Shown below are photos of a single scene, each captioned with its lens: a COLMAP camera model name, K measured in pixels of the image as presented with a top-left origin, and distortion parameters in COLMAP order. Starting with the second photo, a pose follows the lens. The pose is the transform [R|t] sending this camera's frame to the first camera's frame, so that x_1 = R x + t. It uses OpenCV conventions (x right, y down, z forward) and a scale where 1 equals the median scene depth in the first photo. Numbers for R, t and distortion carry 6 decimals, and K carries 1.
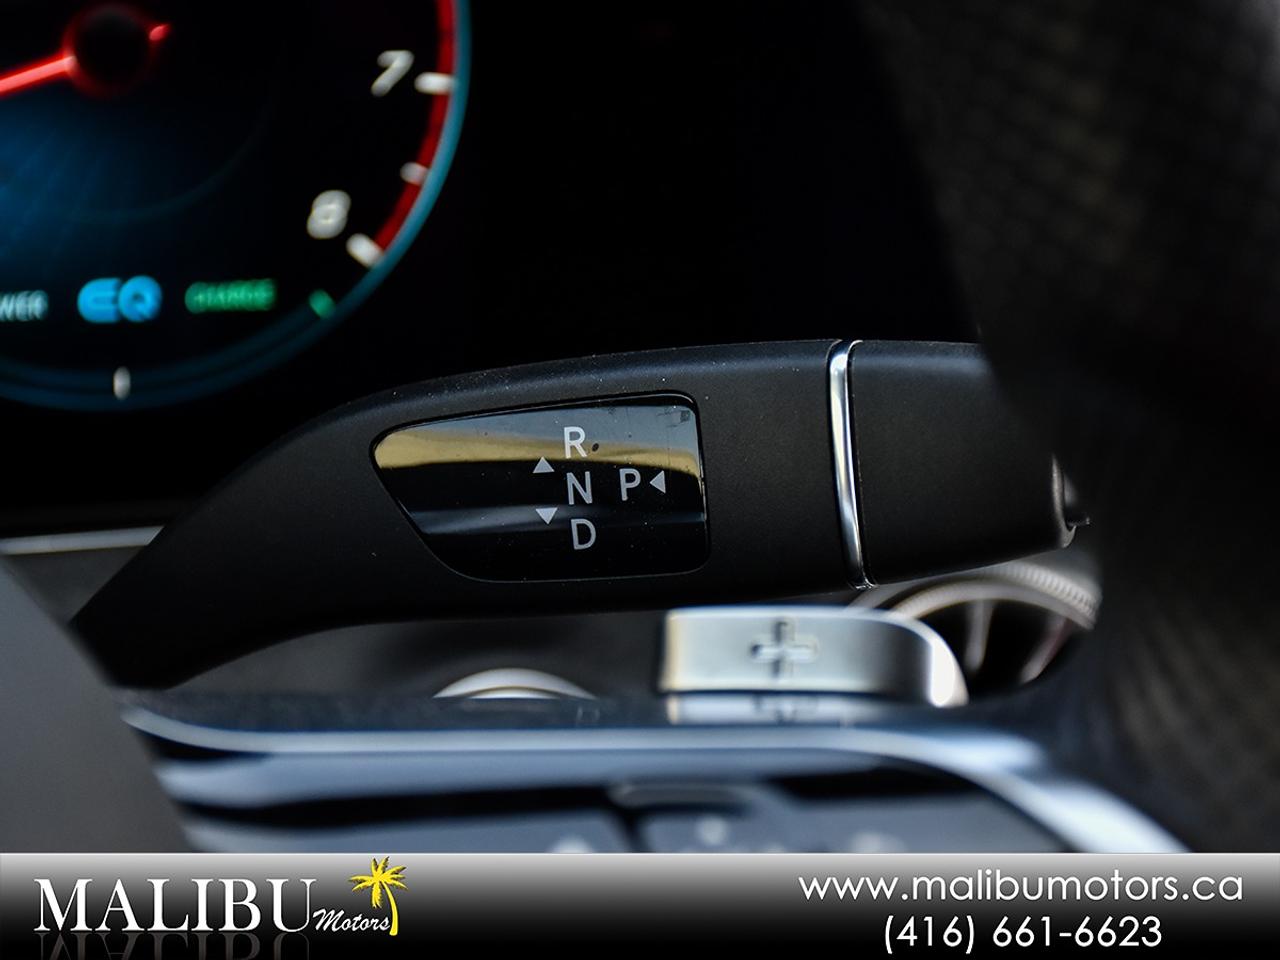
lens RADIAL K [[3051.7, 0, 640.0], [0, 3051.7, 480.0], [0, 0, 1]] dist [-0.074173, -0.163043]
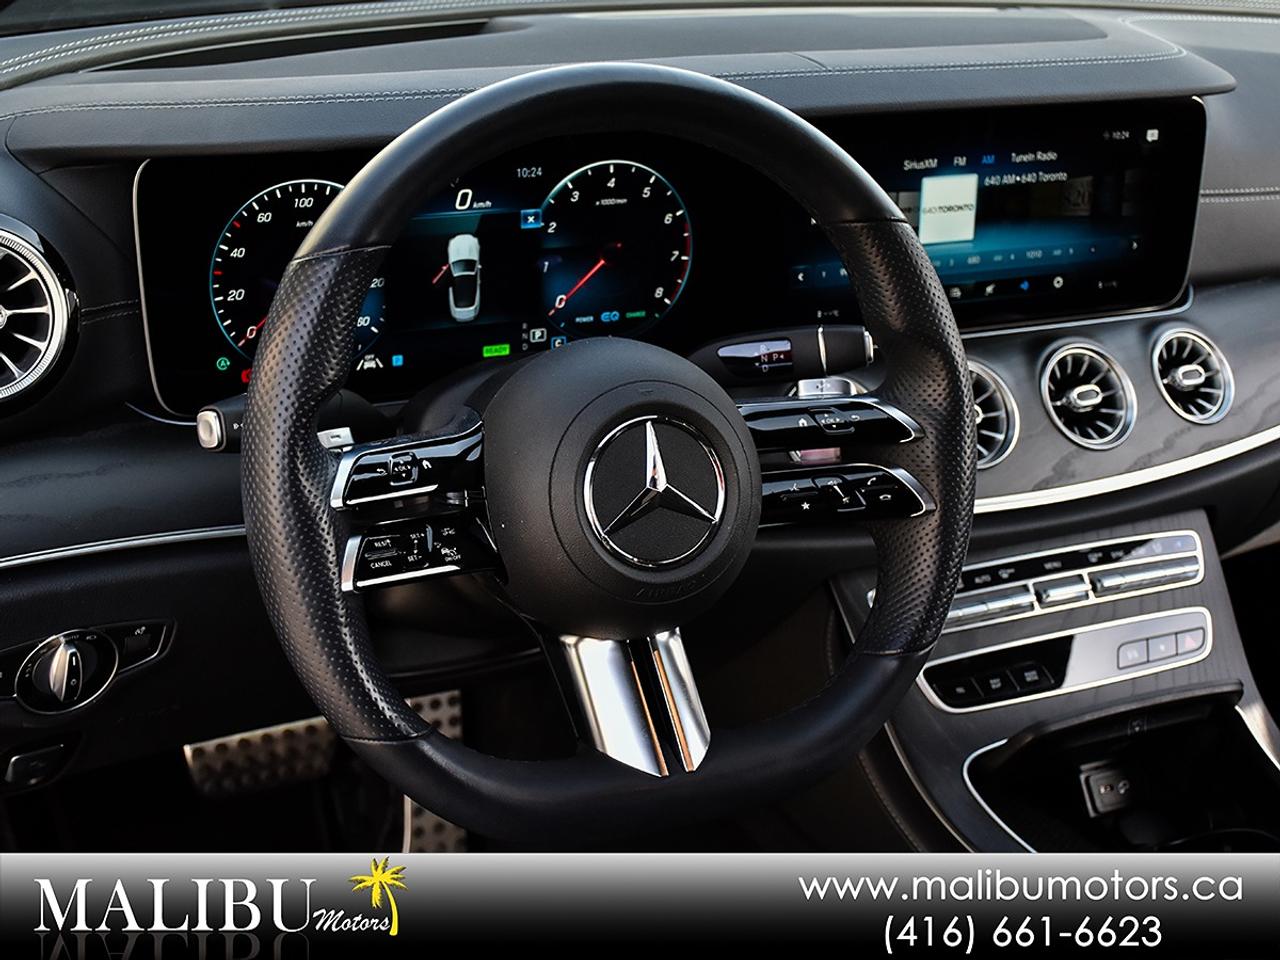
lens RADIAL K [[1913.2, 0, 640.0], [0, 1913.2, 480.0], [0, 0, 1]] dist [0.008491, 0.033737]
pose [[0.991528, -0.044728, 0.121952, -0.570626], [0.037566, 0.997467, 0.060401, 0.004676], [-0.124345, -0.055308, 0.990696, -1.885217]]
